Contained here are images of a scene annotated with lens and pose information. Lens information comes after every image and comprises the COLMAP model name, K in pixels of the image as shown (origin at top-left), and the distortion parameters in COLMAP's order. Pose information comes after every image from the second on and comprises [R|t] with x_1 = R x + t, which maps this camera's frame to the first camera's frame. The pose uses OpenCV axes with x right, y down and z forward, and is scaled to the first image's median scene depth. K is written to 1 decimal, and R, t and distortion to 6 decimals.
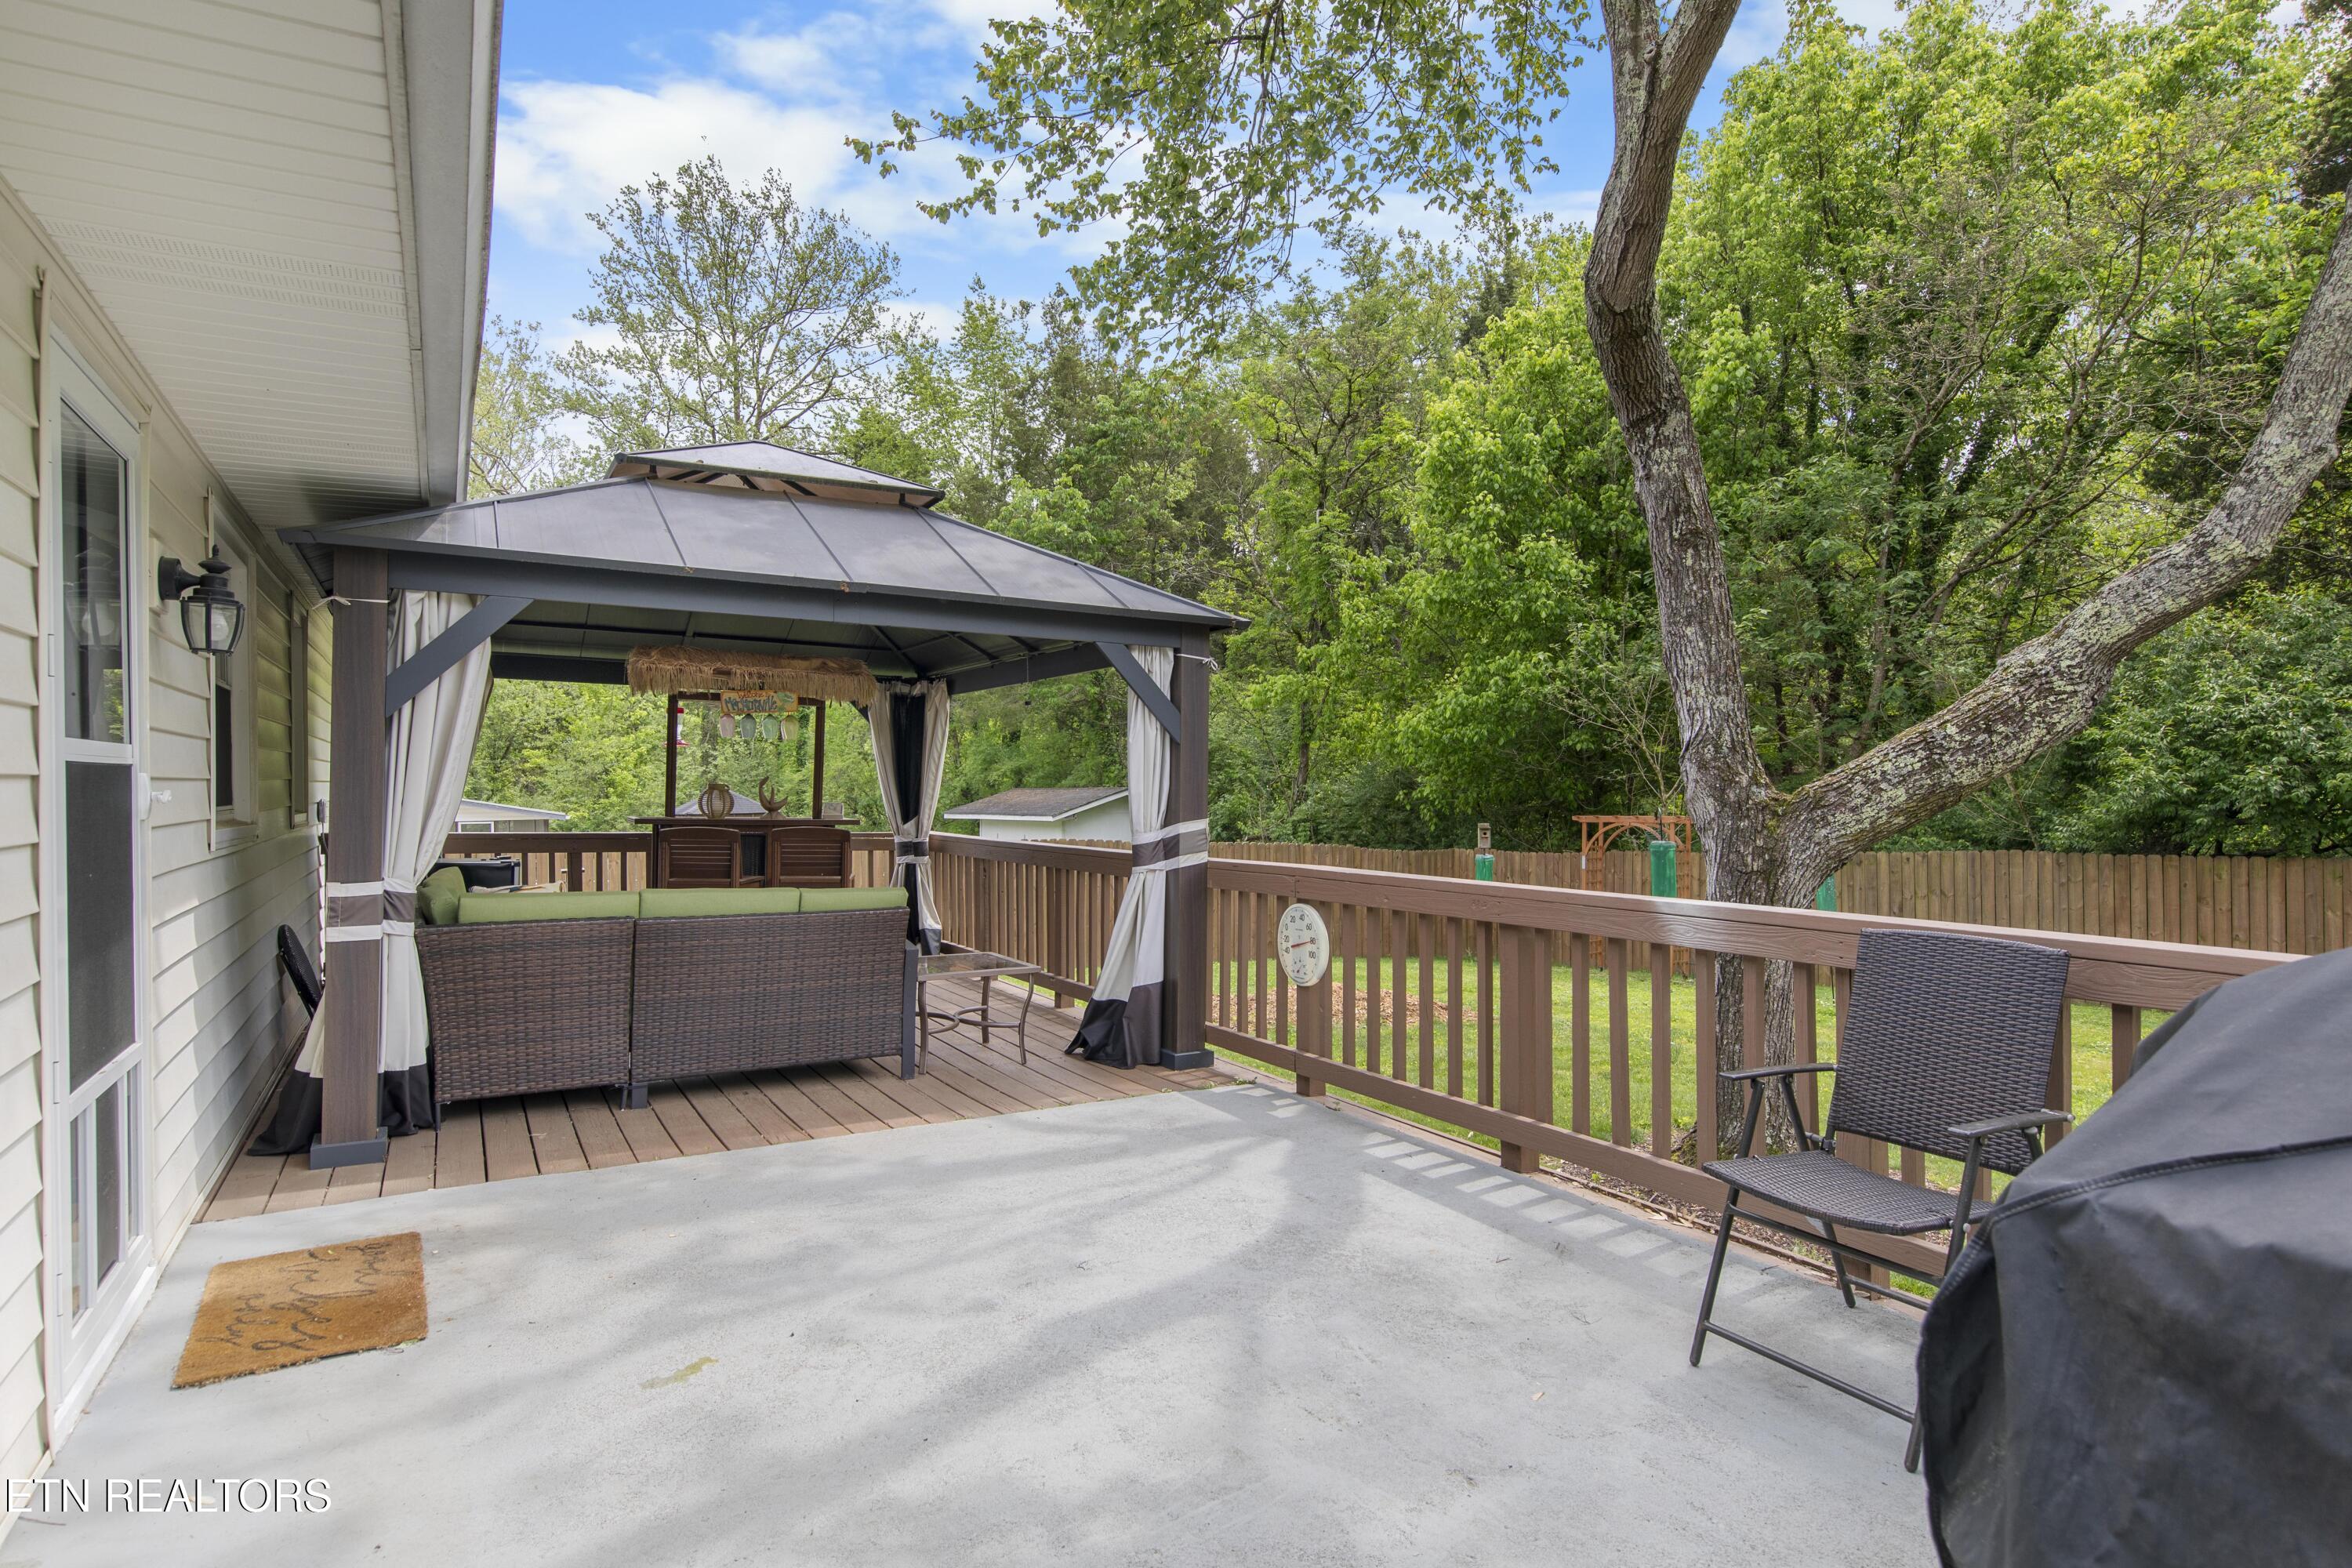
lens RADIAL K [[1295.7, 0, 1183.2], [0, 1295.7, 790.1], [0, 0, 1]] dist [0.000360, -0.000265]
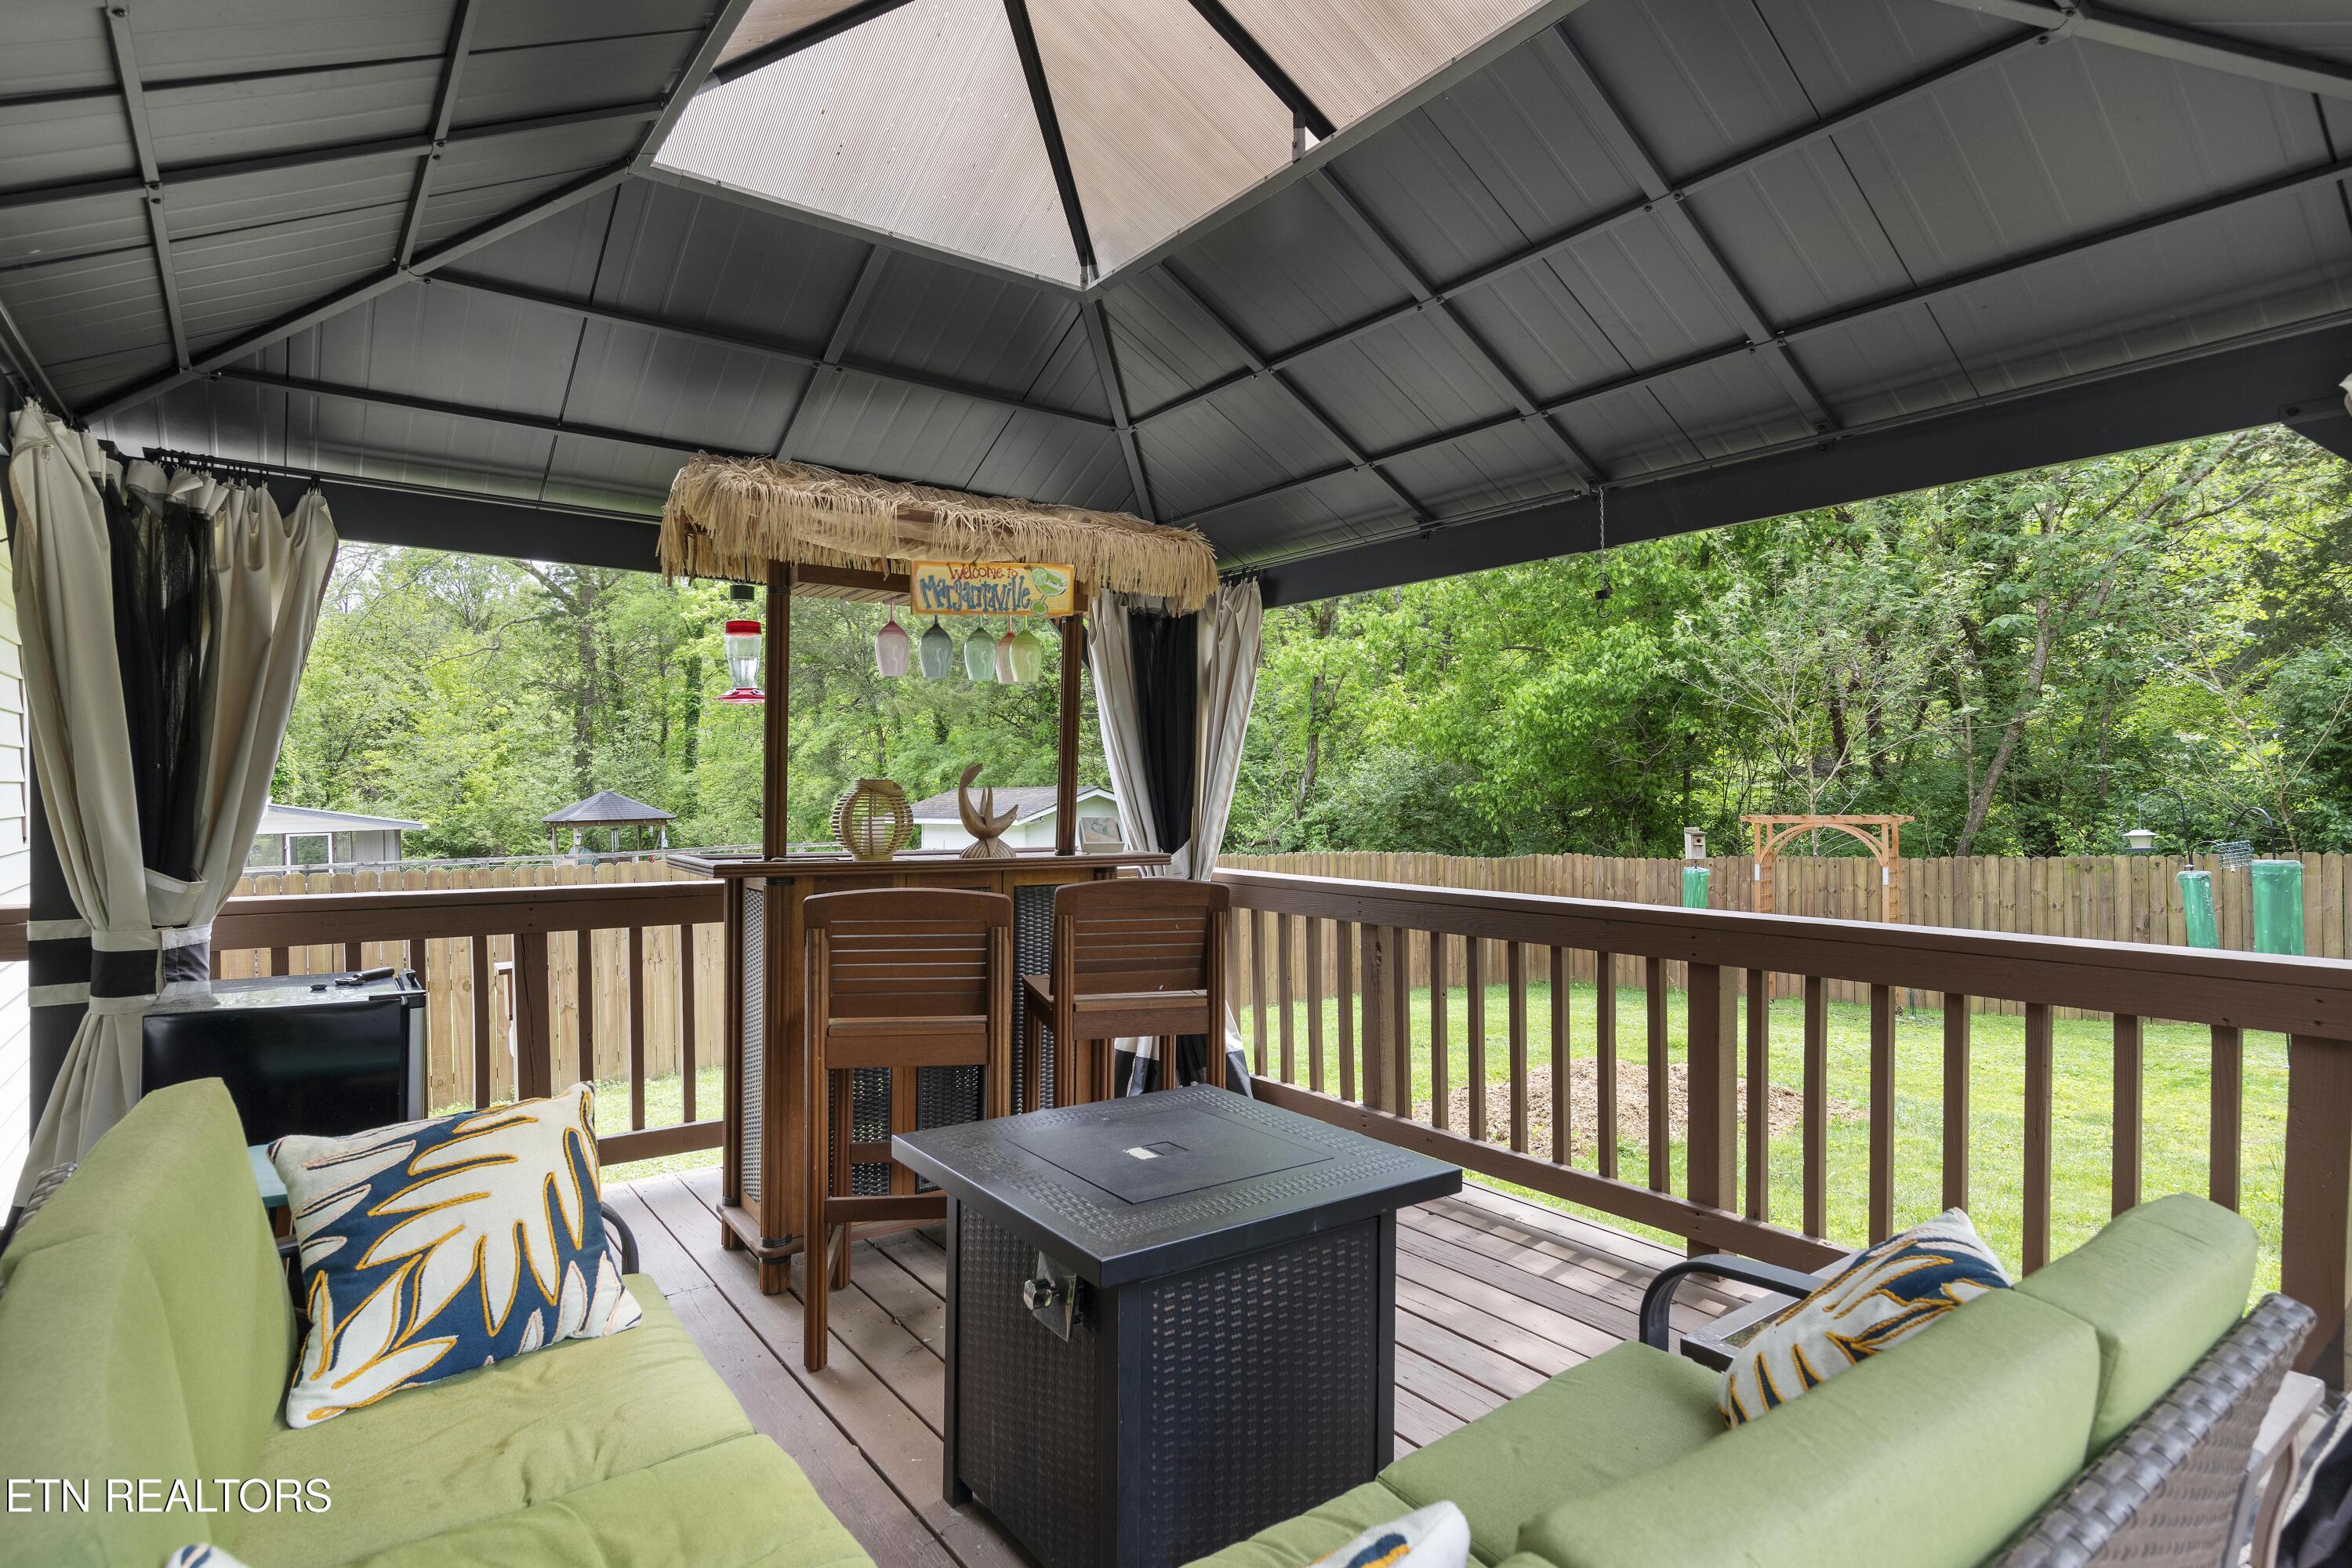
lens RADIAL K [[1215.0, 0, 1155.9], [0, 1215.0, 788.0], [0, 0, 1]] dist [-0.000799, 0.002093]
pose [[0.994005, -0.008108, 0.109032, -0.162481], [0.008210, 0.999966, -0.000481, -0.000265], [-0.109024, 0.001373, 0.994038, 0.300882]]
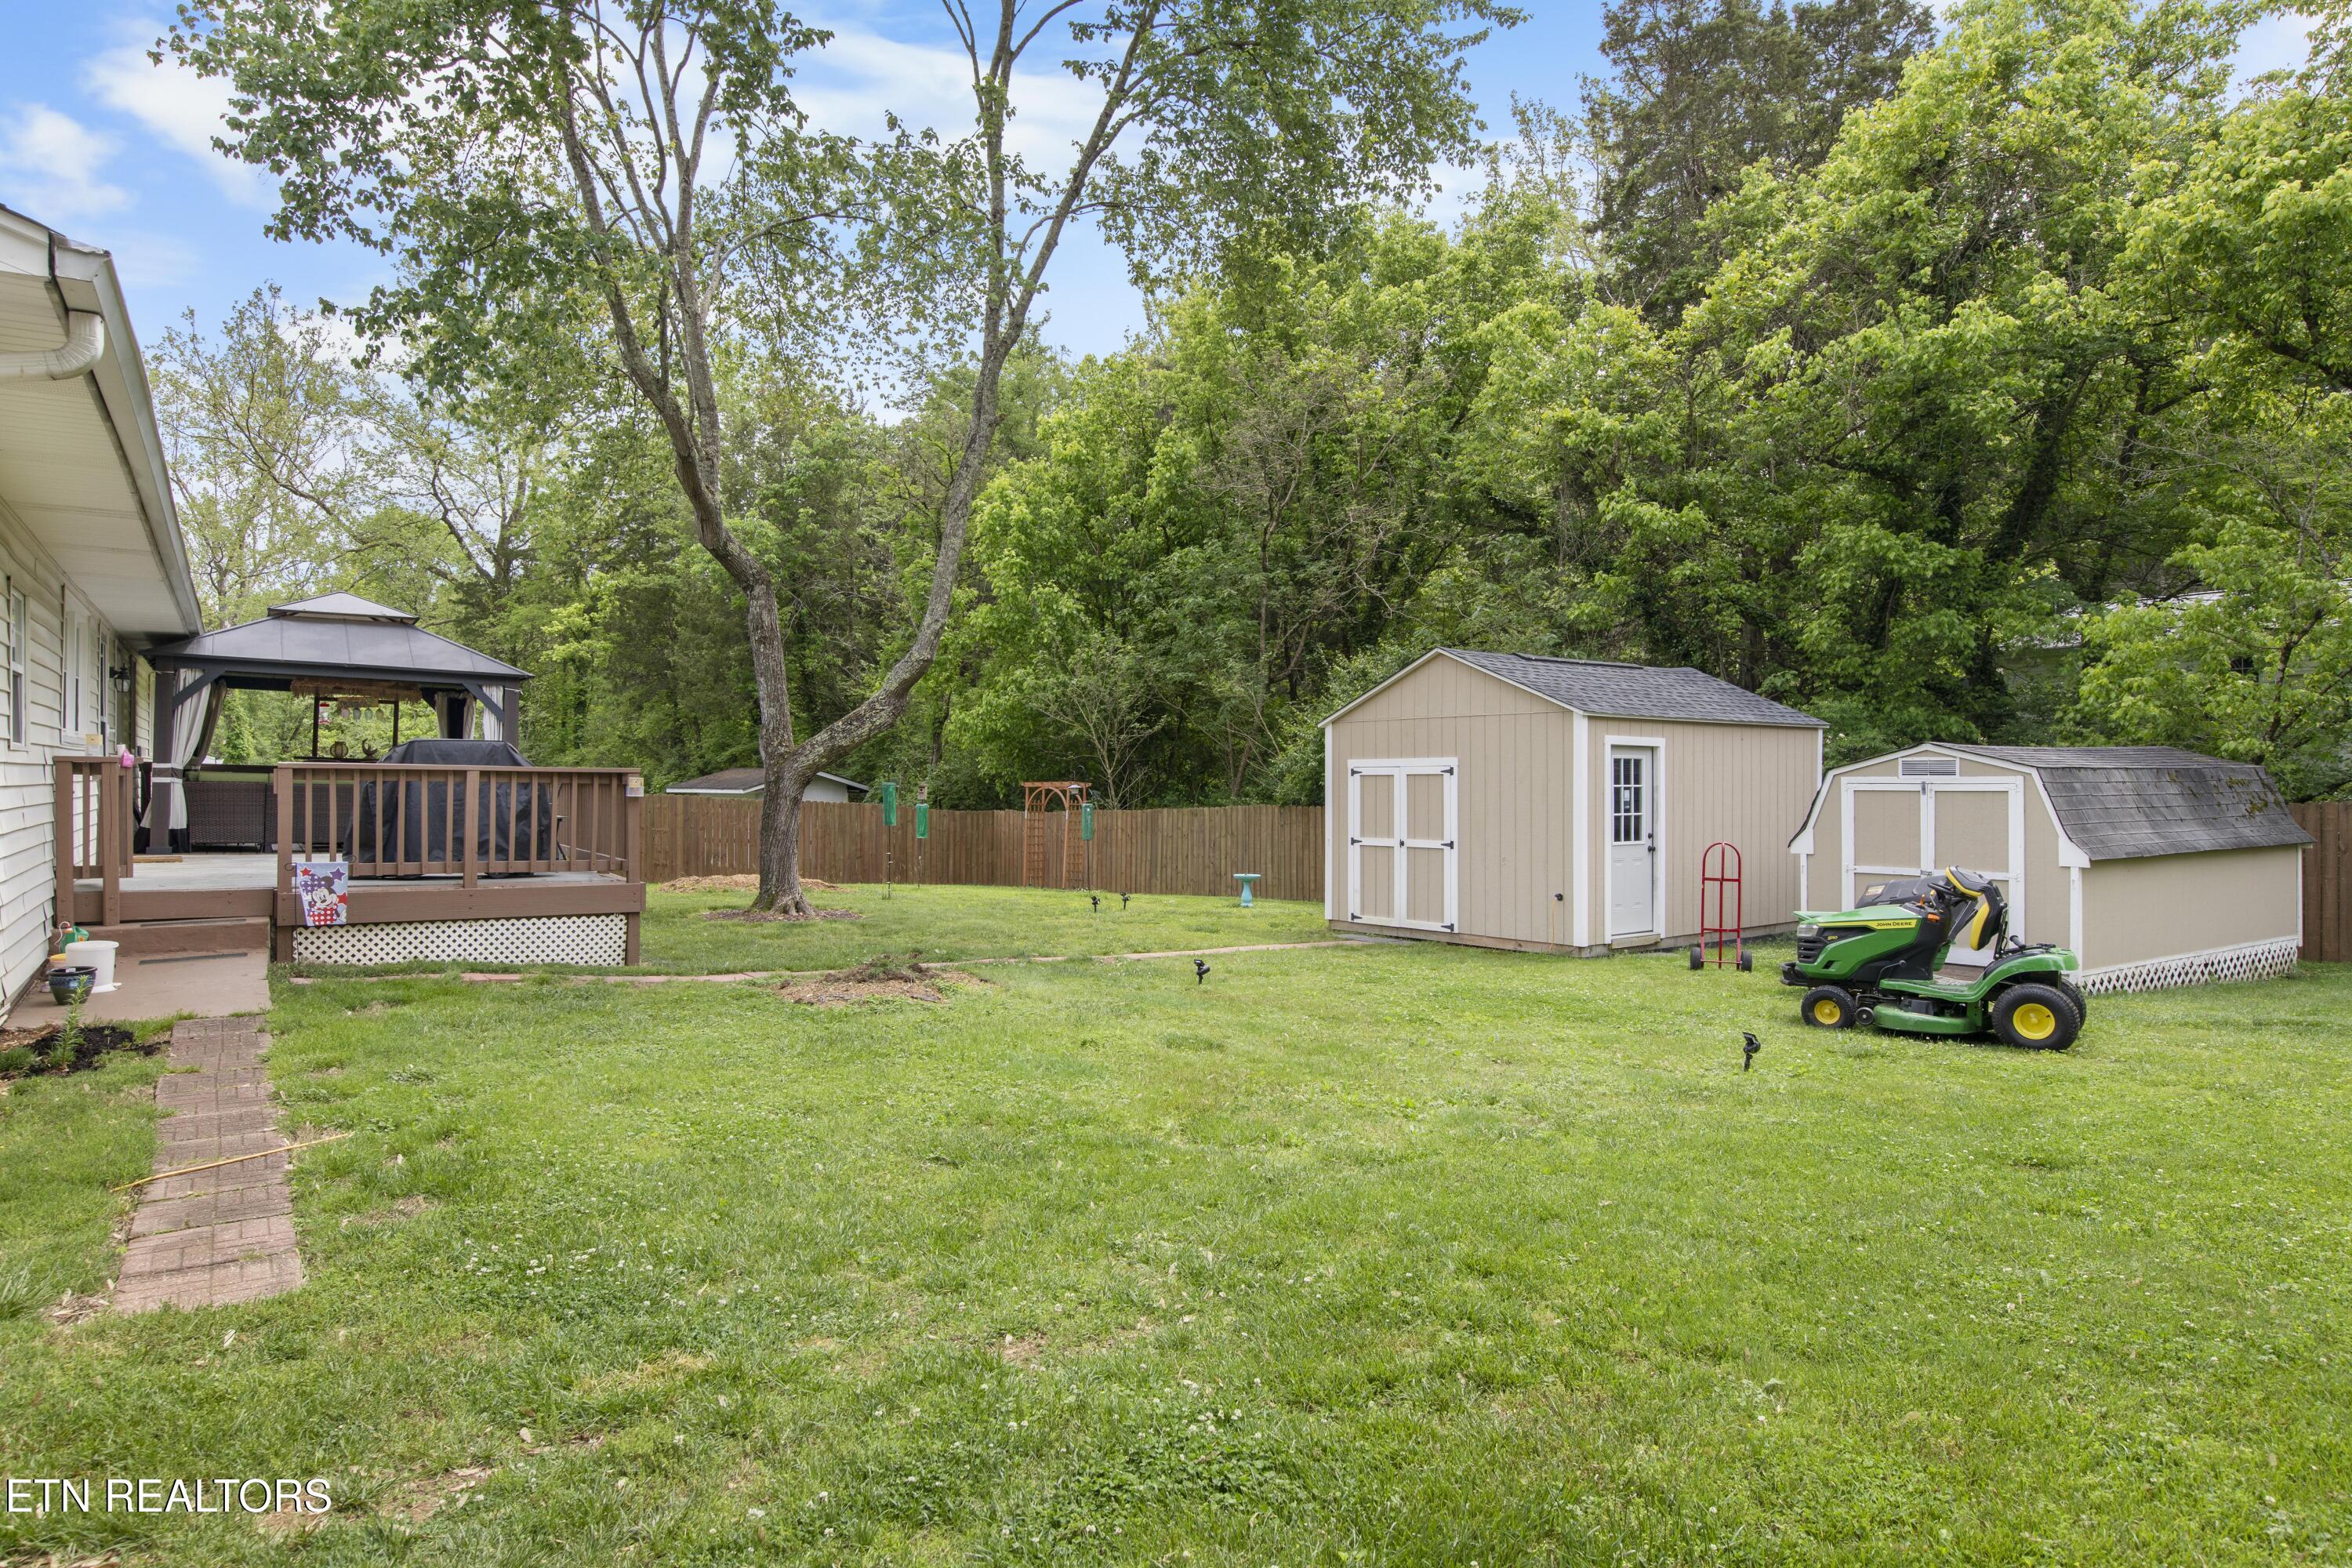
lens RADIAL K [[1390.6, 0, 1178.9], [0, 1390.6, 784.9], [0, 0, 1]] dist [-0.005106, -0.000924]
pose [[0.996881, 0.011239, 0.078109, 1.376446], [-0.011166, 0.999937, -0.001366, 0.091594], [-0.078119, 0.000490, 0.996944, -2.250444]]
